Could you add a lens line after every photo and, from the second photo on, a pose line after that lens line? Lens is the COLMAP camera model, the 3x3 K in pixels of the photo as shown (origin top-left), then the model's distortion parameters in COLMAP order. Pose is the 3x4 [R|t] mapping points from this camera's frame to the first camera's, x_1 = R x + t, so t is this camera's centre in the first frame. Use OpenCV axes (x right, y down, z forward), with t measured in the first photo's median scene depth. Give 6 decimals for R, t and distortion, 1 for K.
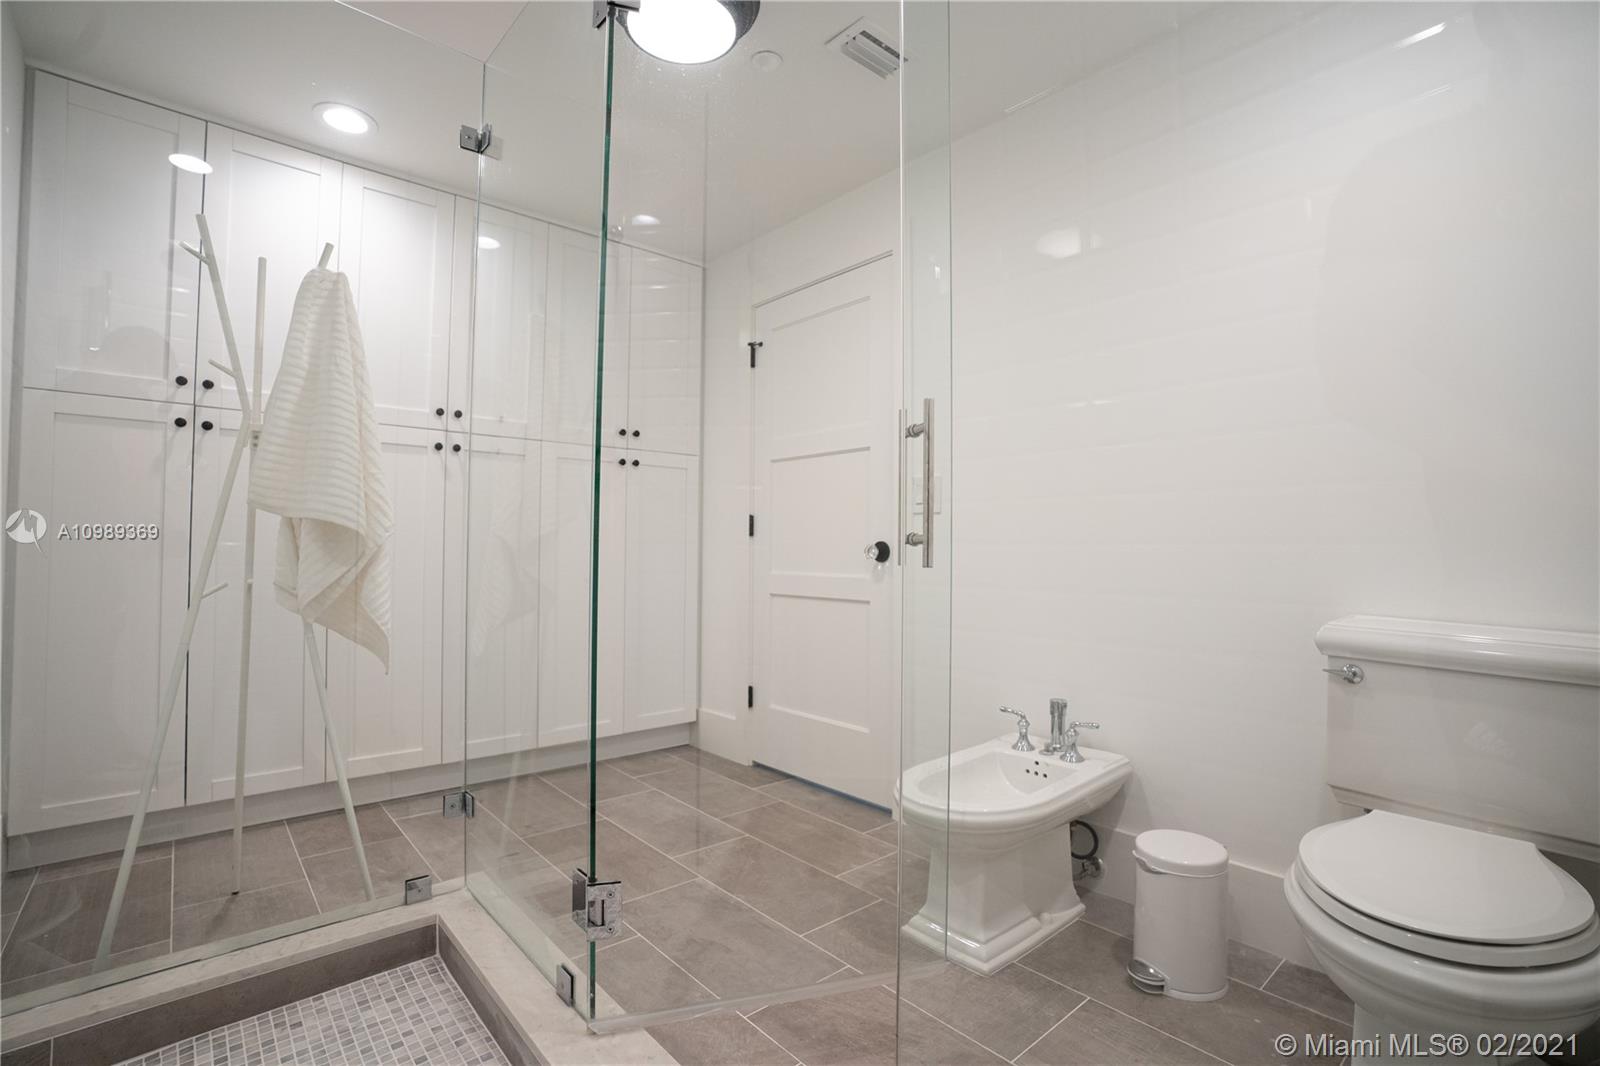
lens RADIAL K [[736.6, 0, 801.9], [0, 736.6, 530.8], [0, 0, 1]] dist [-0.073202, 0.028315]
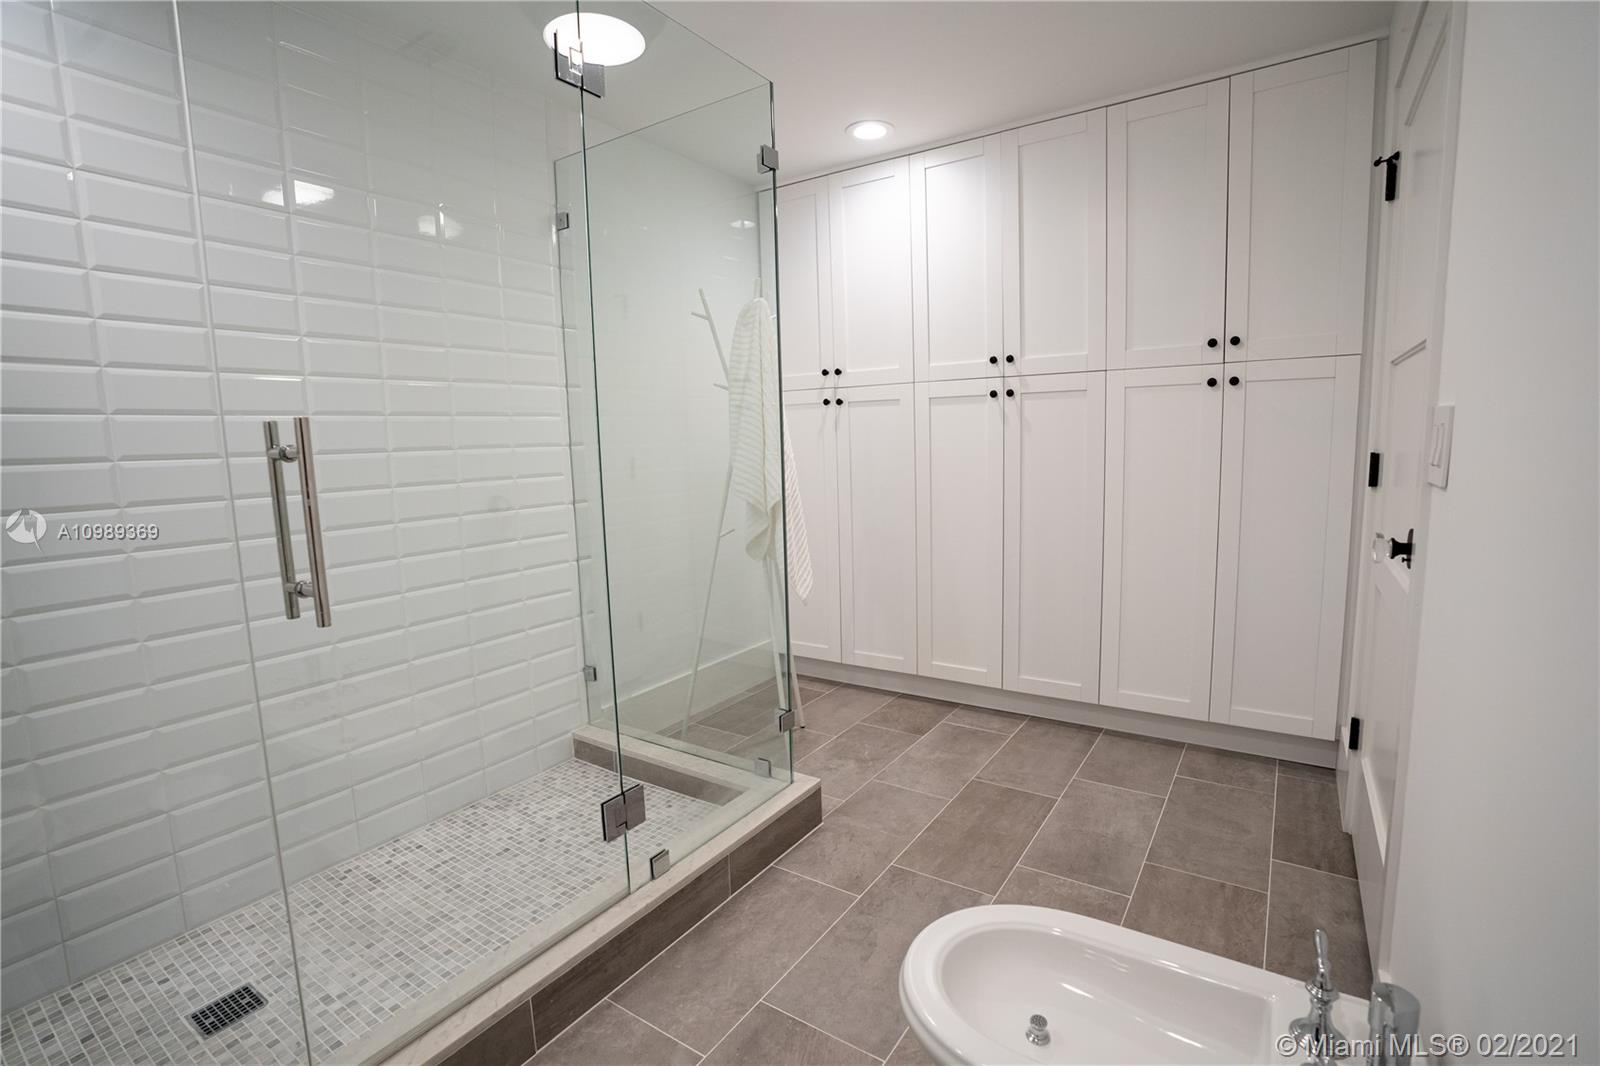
lens RADIAL K [[736.6, 0, 801.9], [0, 736.6, 530.8], [0, 0, 1]] dist [-0.073202, 0.028315]
pose [[0.257252, 0.101592, -0.960989, 0.455862], [0.048308, 0.991863, 0.117787, -0.057680], [0.965136, -0.076725, 0.250251, 0.450773]]
